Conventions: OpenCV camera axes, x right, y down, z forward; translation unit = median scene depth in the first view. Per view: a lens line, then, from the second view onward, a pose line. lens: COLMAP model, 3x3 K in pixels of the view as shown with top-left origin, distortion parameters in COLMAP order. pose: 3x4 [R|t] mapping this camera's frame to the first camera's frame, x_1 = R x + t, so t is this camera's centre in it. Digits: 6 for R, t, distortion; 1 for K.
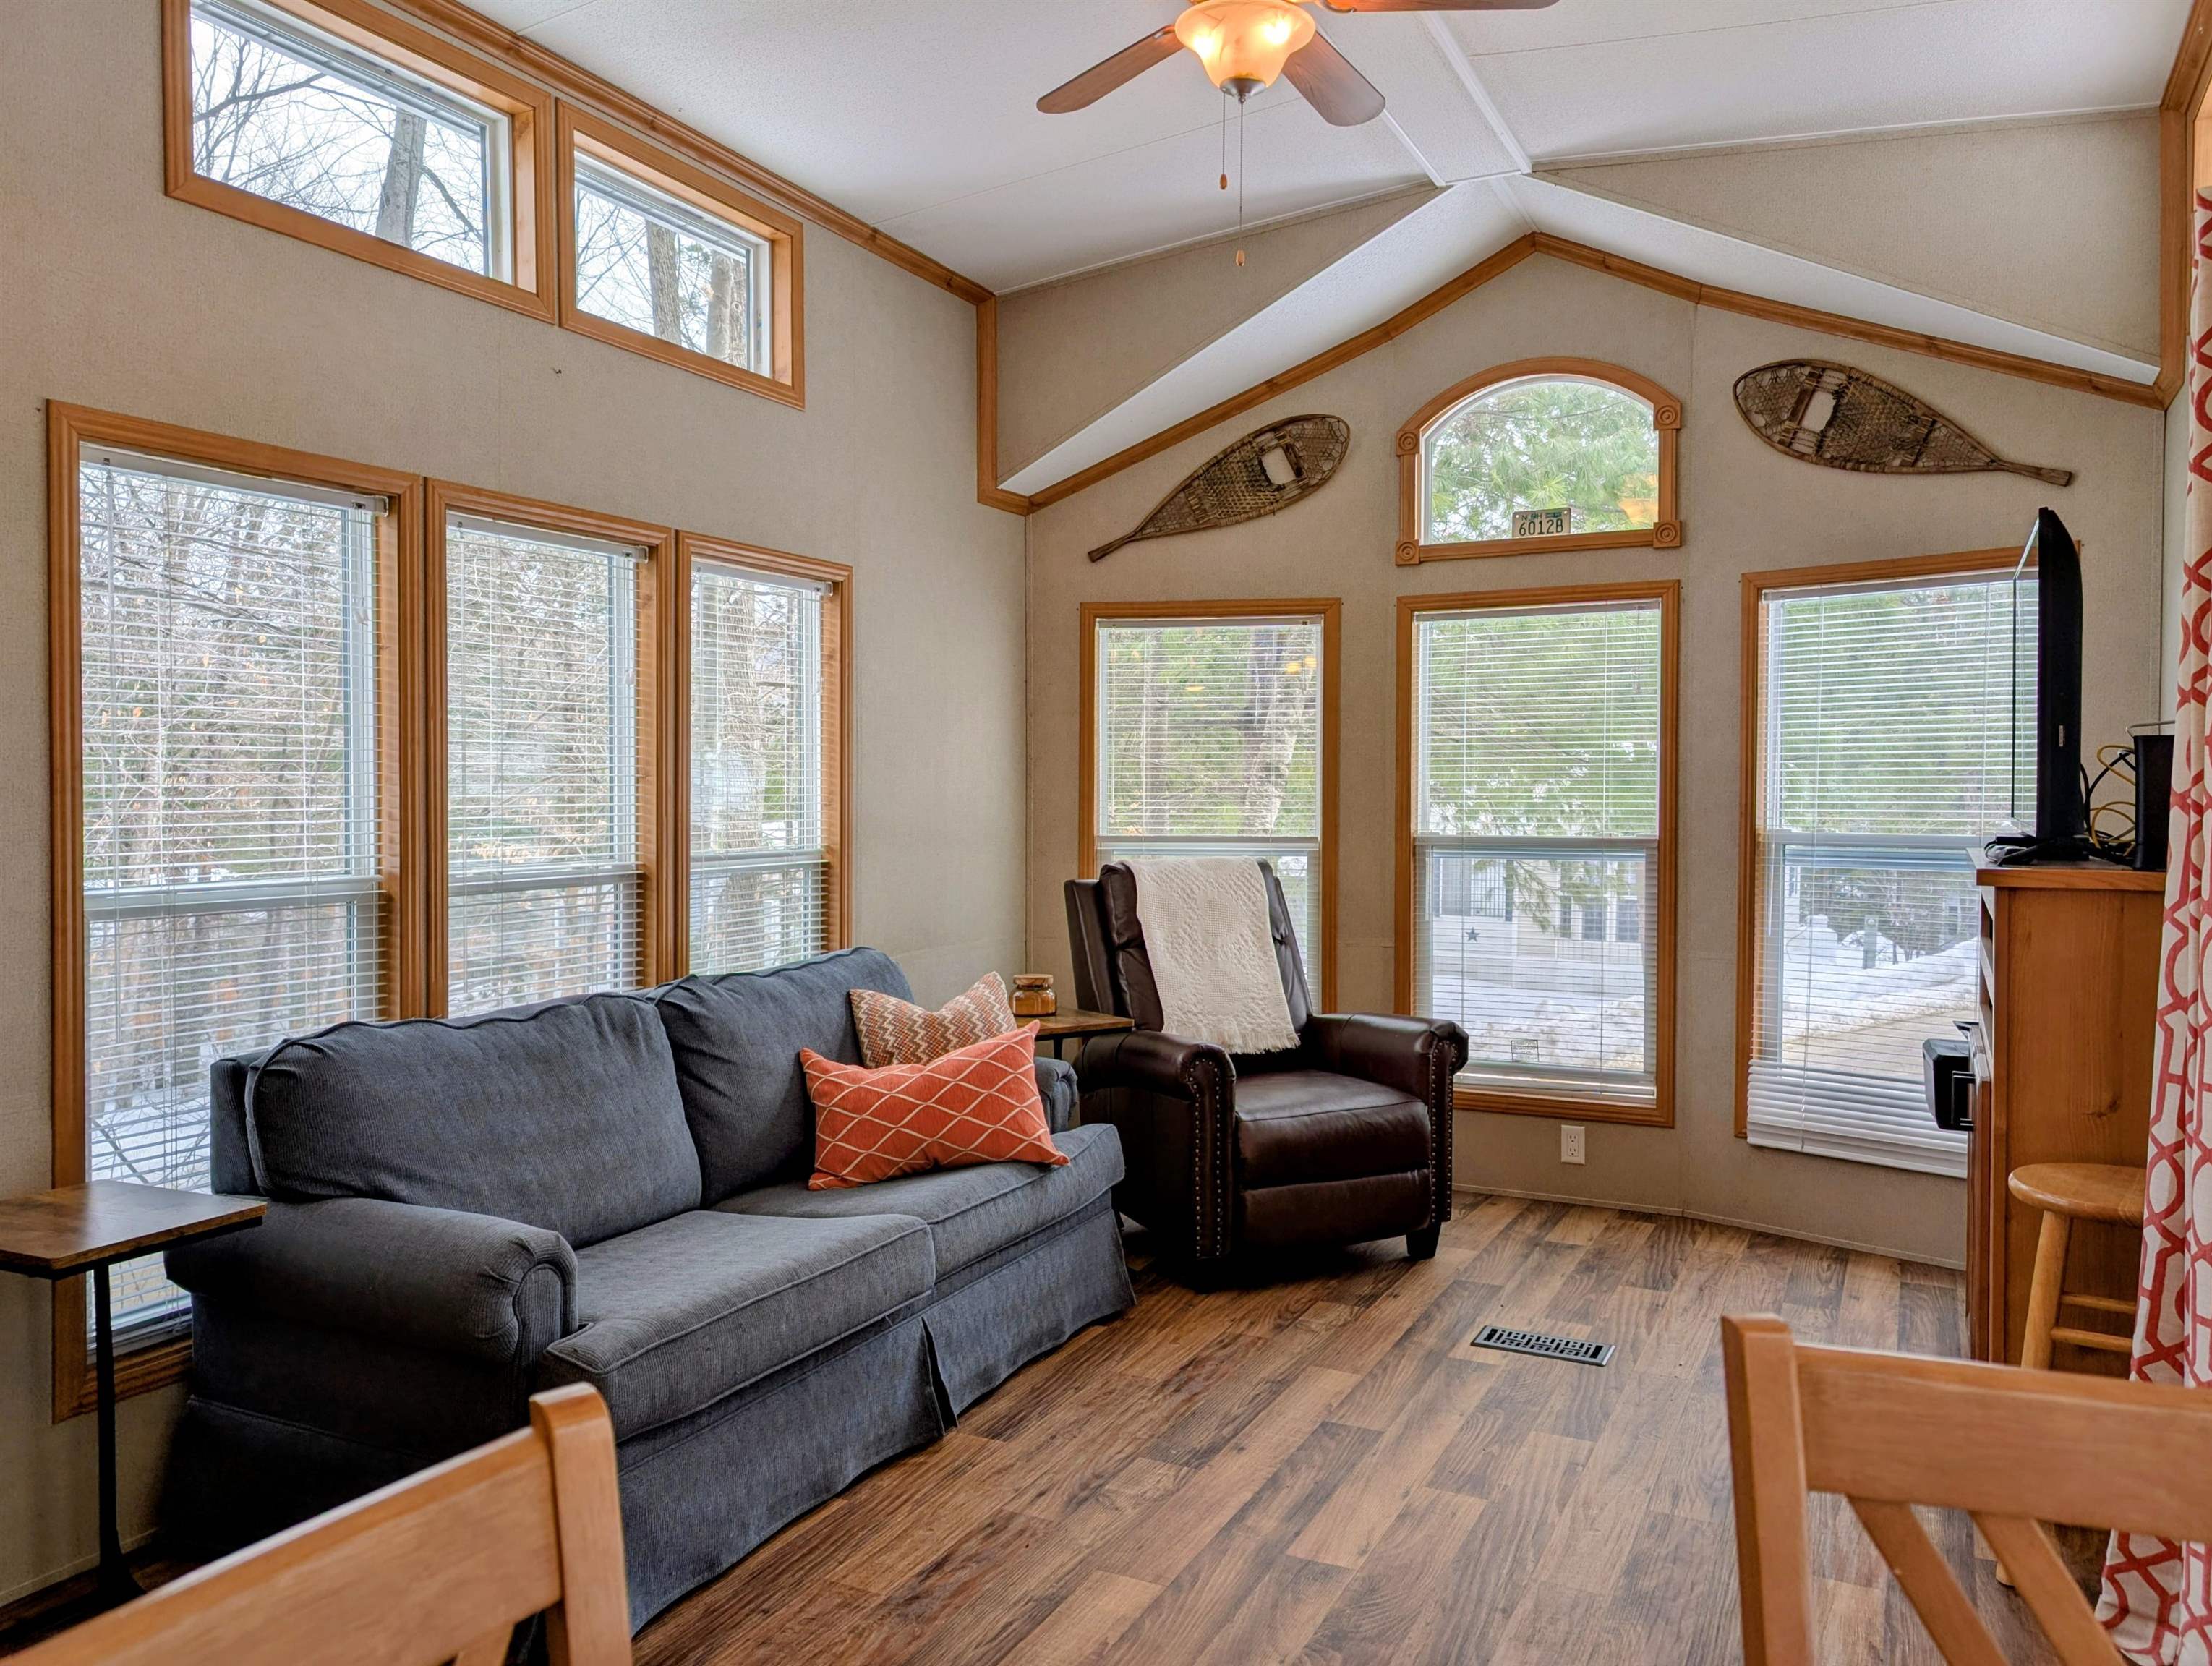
lens RADIAL K [[1593.1, 0, 1116.2], [0, 1593.1, 827.1], [0, 0, 1]] dist [0.037711, -0.031929]
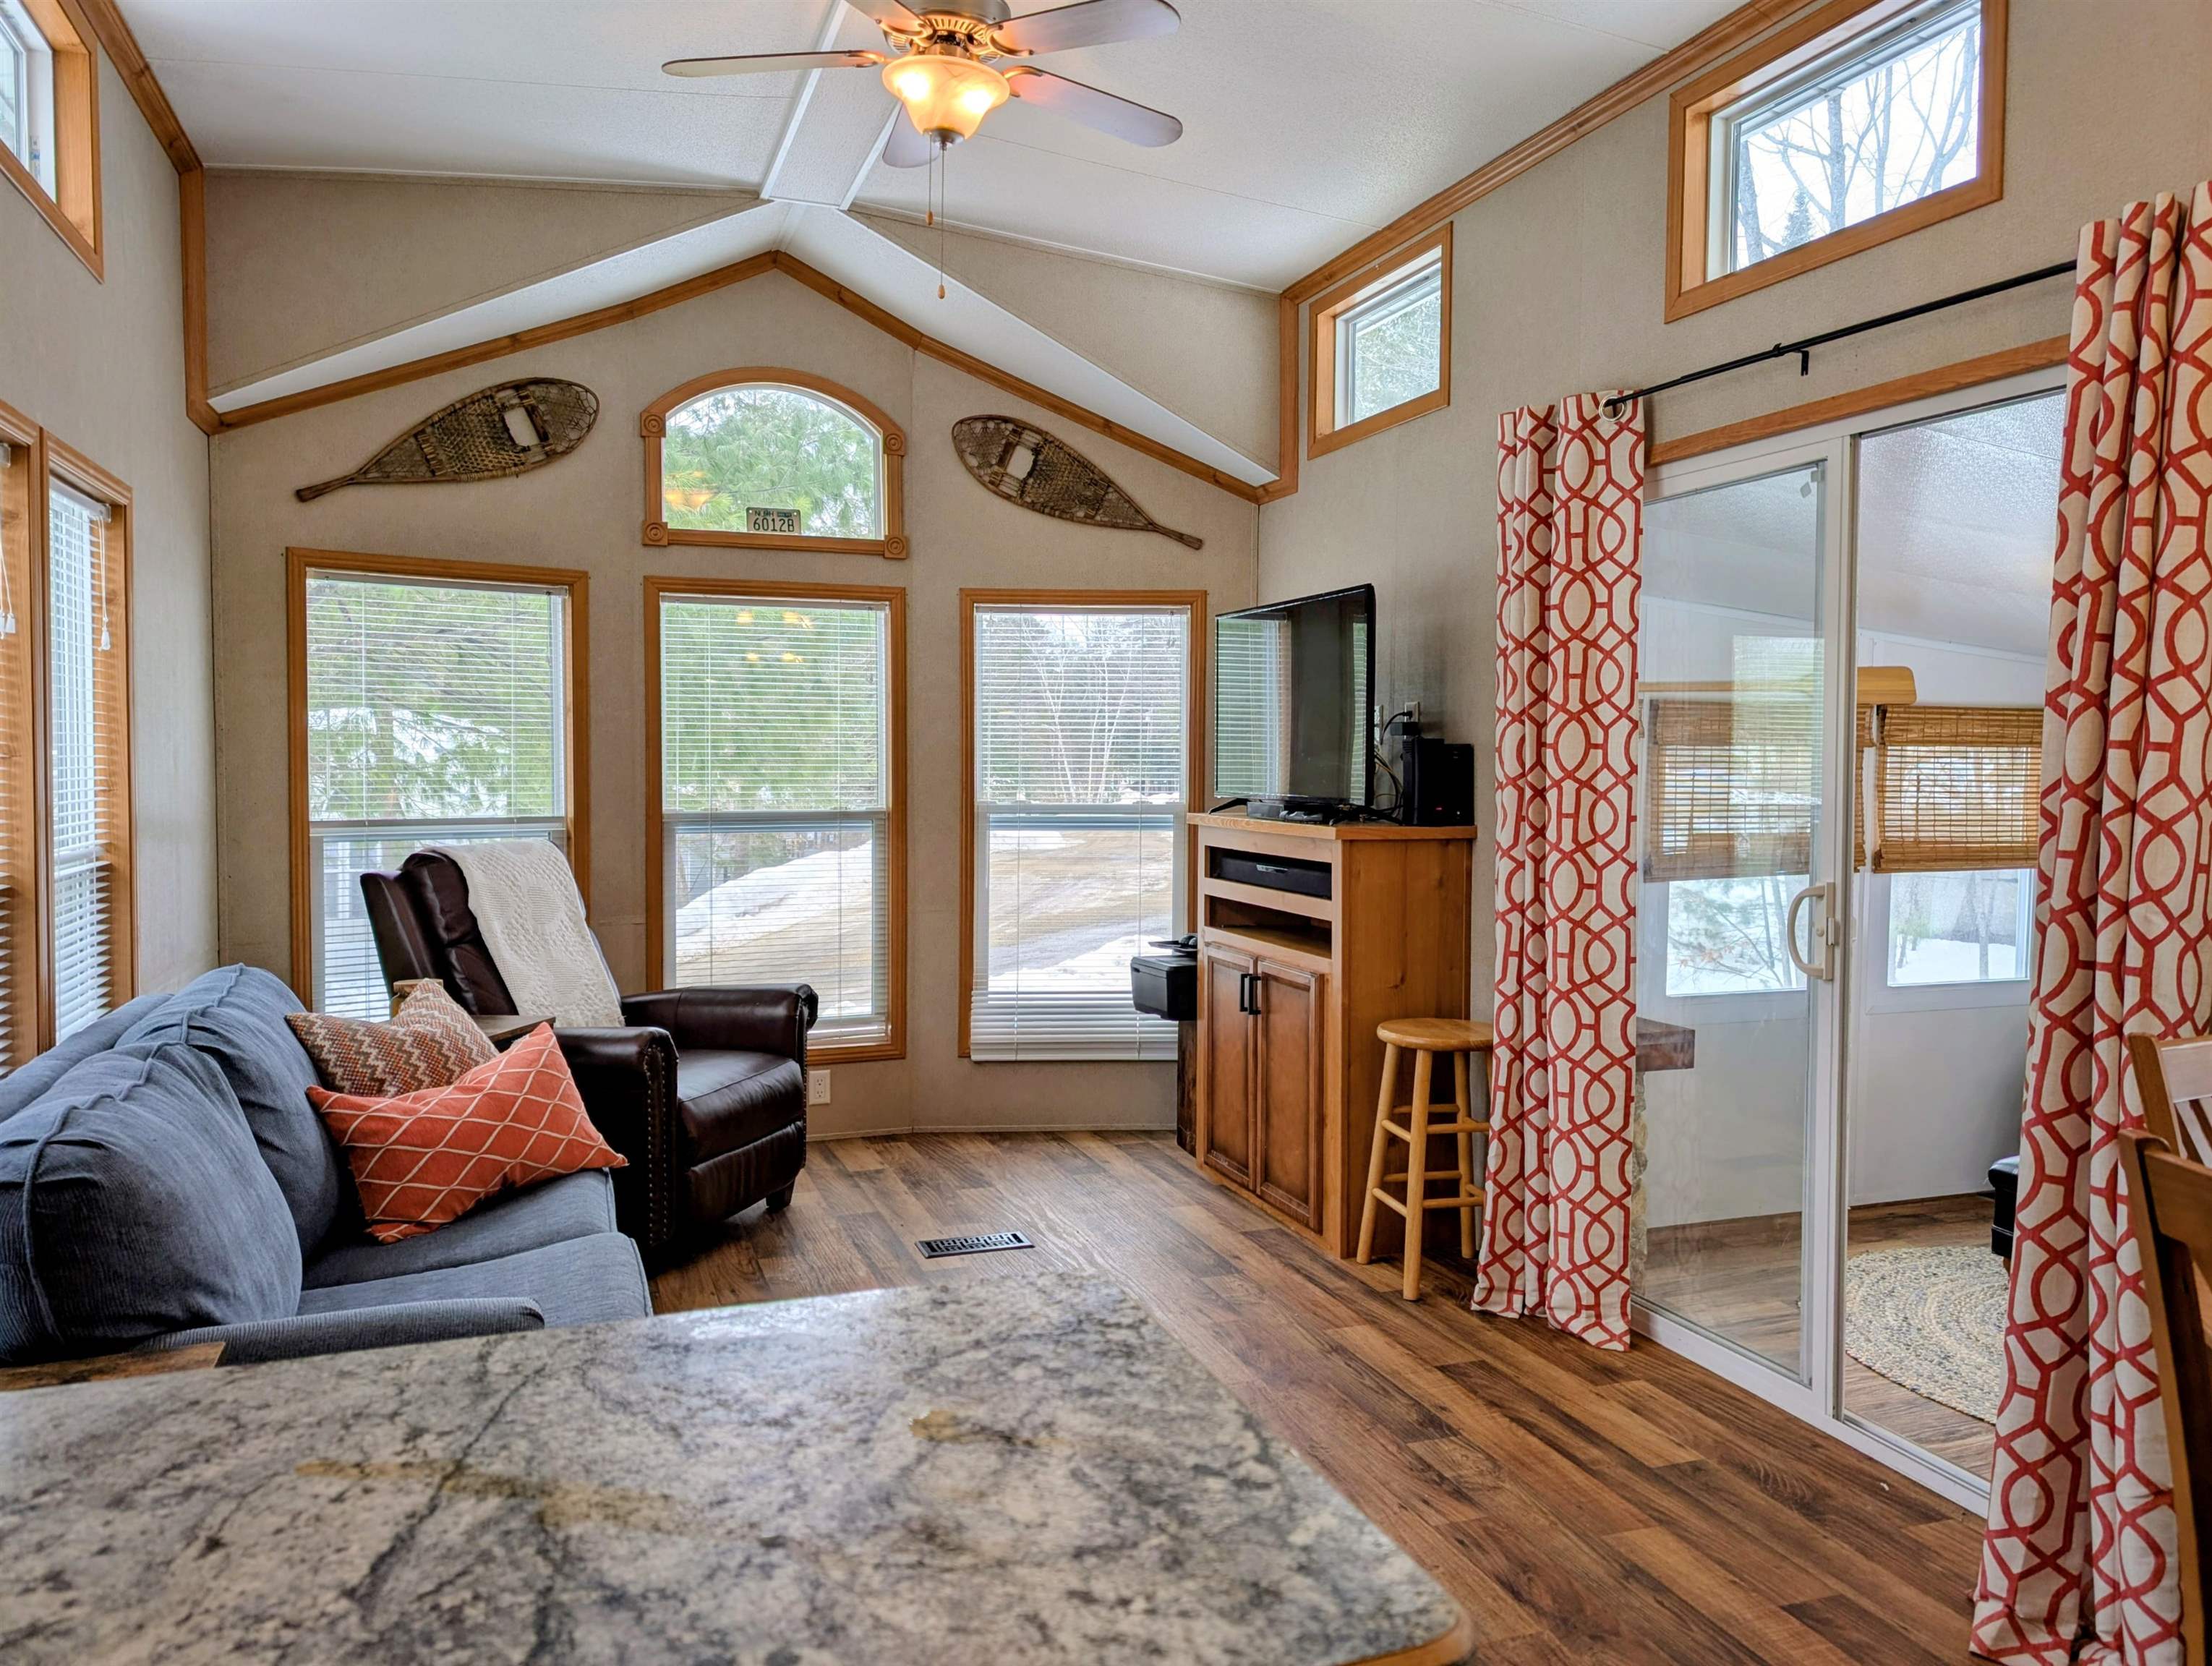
lens RADIAL K [[1593.1, 0, 1116.2], [0, 1593.1, 827.1], [0, 0, 1]] dist [0.037711, -0.031929]
pose [[0.685008, -0.028834, 0.727965, -0.401902], [0.012982, 0.999541, 0.027375, -0.010577], [-0.728420, -0.009301, 0.685067, 0.097965]]
